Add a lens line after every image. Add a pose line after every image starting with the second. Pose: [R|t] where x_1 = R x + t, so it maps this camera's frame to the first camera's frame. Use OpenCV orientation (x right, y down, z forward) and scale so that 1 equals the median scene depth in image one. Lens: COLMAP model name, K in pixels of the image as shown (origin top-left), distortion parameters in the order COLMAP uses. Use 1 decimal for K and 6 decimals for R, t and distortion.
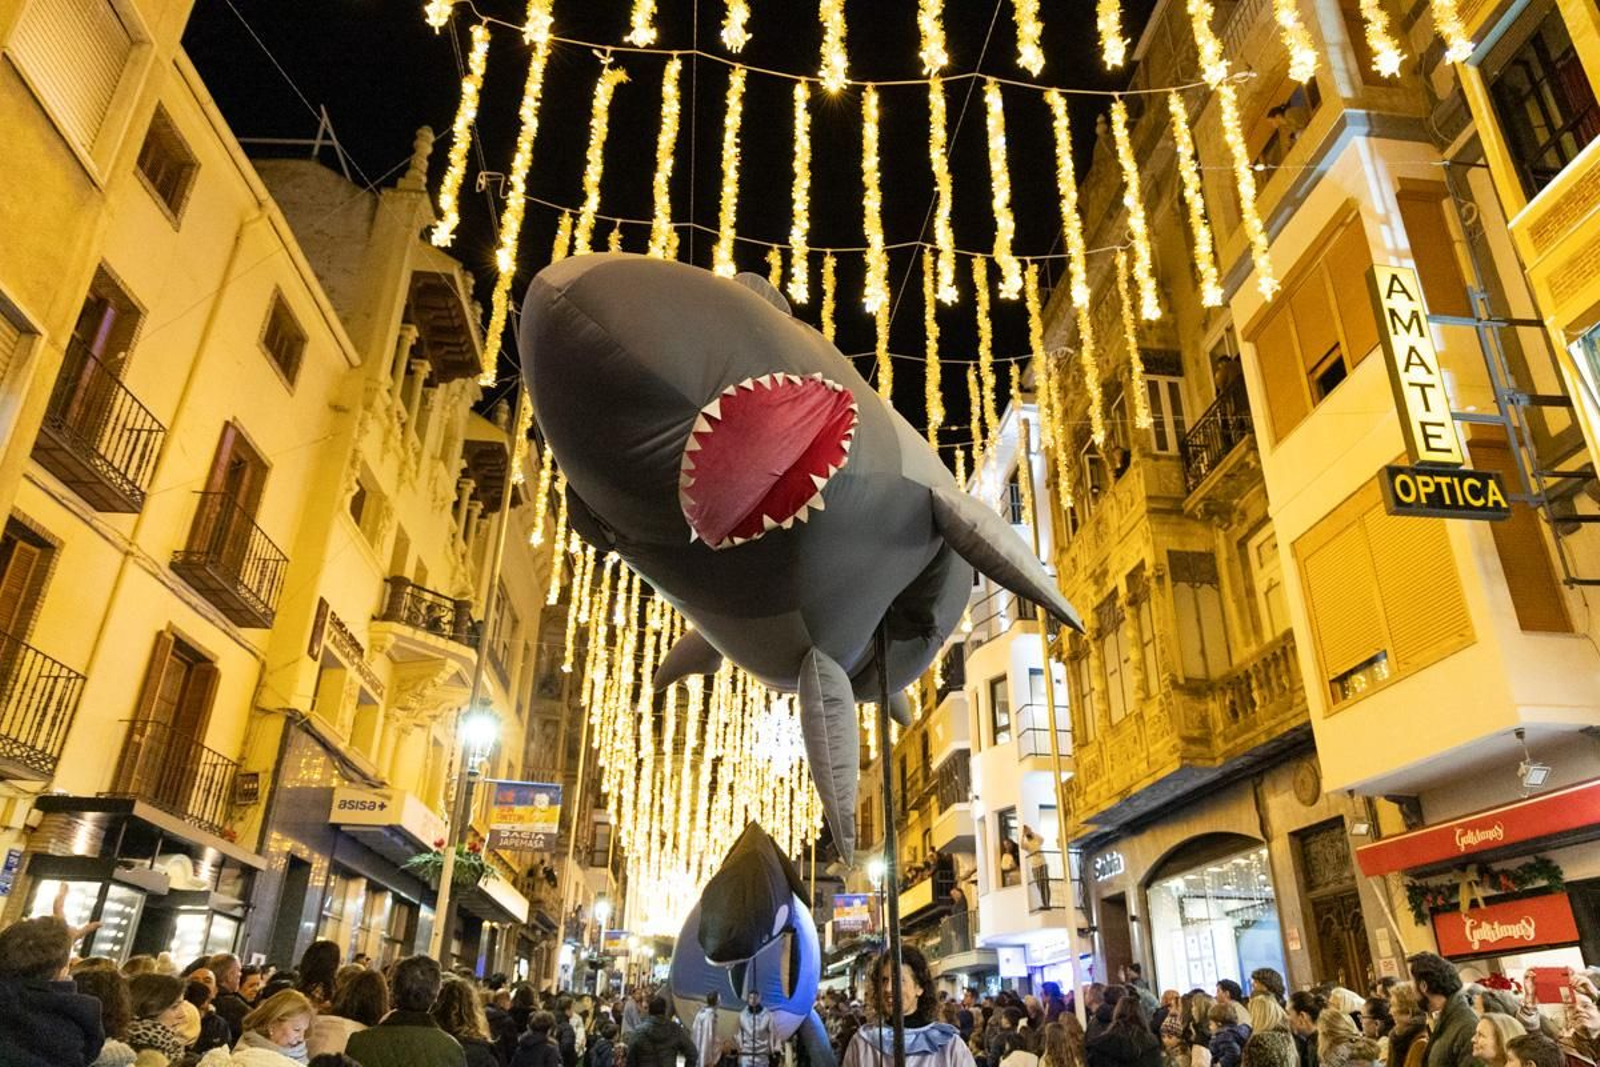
lens RADIAL K [[1064.7, 0, 808.0], [0, 1064.7, 536.2], [0, 0, 1]] dist [0.002381, 0.000676]
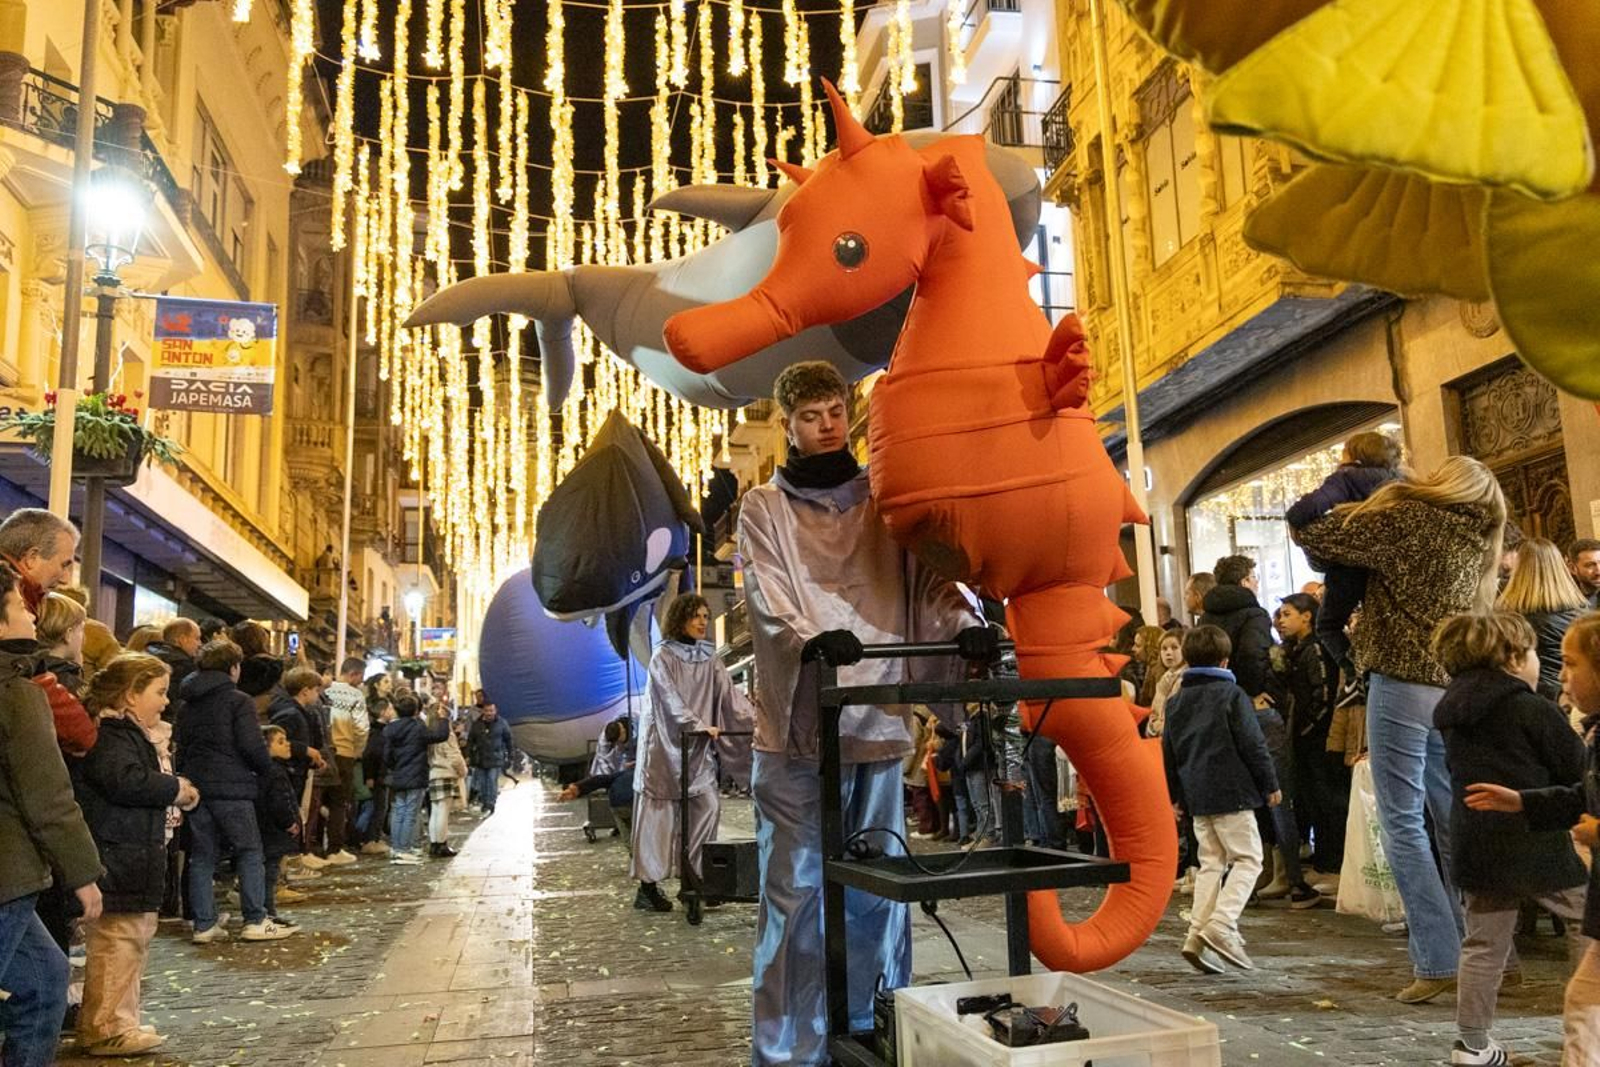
lens RADIAL K [[1353.7, 0, 807.2], [0, 1353.7, 536.3], [0, 0, 1]] dist [-0.002796, 0.008650]
pose [[0.995427, -0.030548, 0.090513, -0.011435], [0.005306, 0.963710, 0.266900, 0.110277], [-0.095381, -0.265199, 0.959464, 0.165313]]
